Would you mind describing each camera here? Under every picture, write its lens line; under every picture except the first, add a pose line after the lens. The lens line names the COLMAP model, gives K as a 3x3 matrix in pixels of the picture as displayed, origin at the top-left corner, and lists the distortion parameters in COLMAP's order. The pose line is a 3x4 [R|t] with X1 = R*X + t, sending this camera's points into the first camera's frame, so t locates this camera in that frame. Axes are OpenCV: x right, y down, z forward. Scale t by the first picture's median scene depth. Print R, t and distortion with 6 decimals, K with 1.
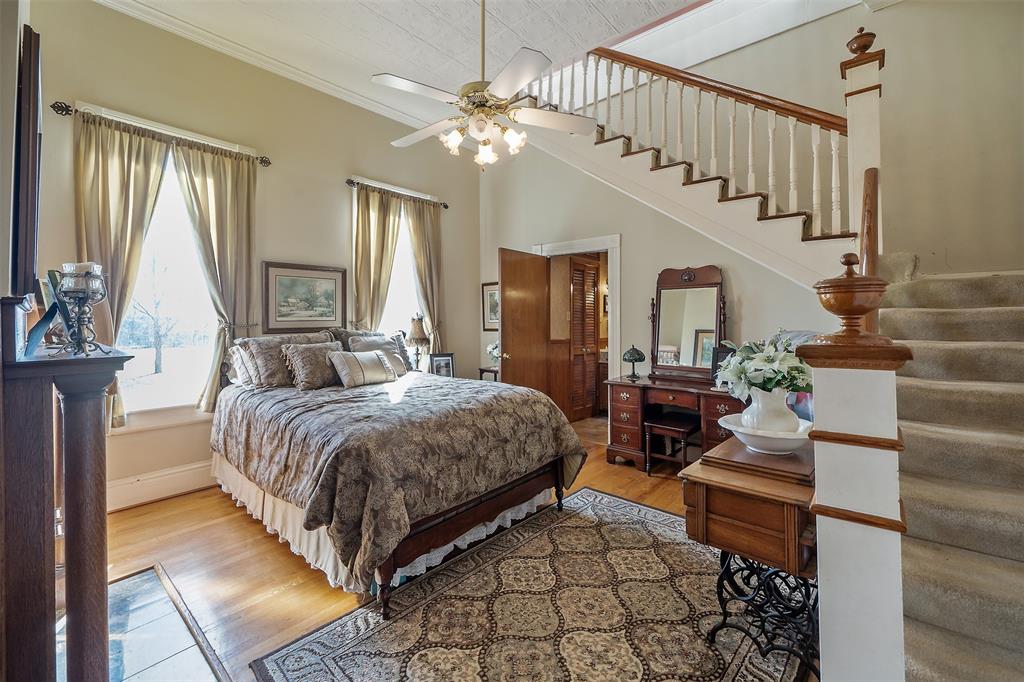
lens RADIAL K [[422.0, 0, 516.1], [0, 422.0, 330.2], [0, 0, 1]] dist [0.000815, 0.000107]
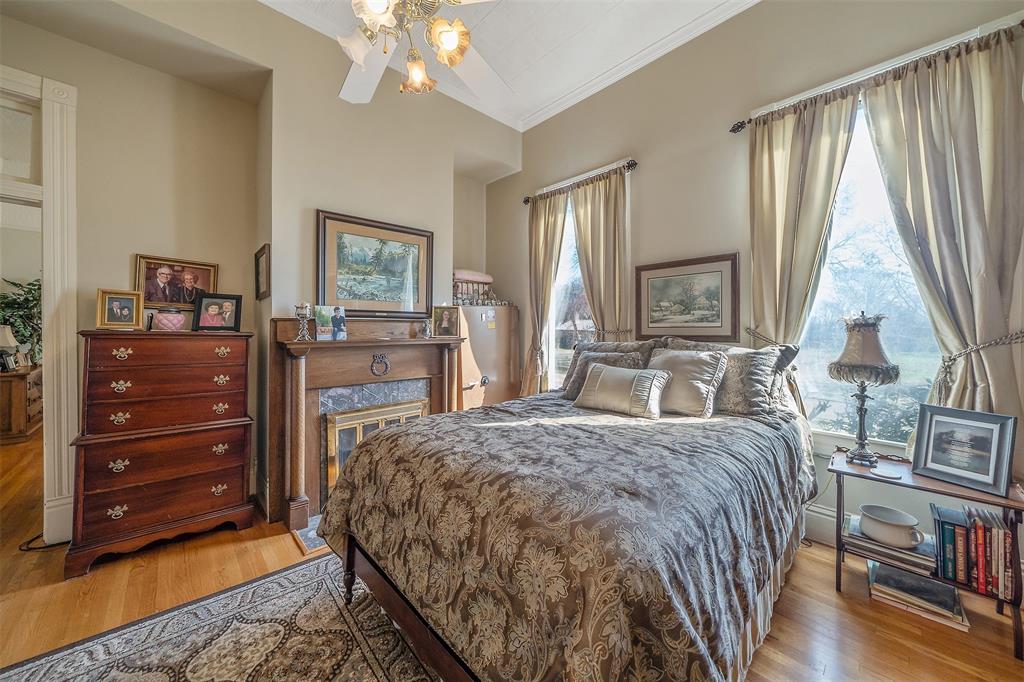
lens RADIAL K [[378.3, 0, 511.3], [0, 378.3, 334.3], [0, 0, 1]] dist [-0.002823, -0.000190]
pose [[-0.131514, 0.023262, -0.991041, 0.298647], [-0.023782, 0.999363, 0.026613, -0.020476], [0.991029, 0.027069, -0.130877, 0.784637]]
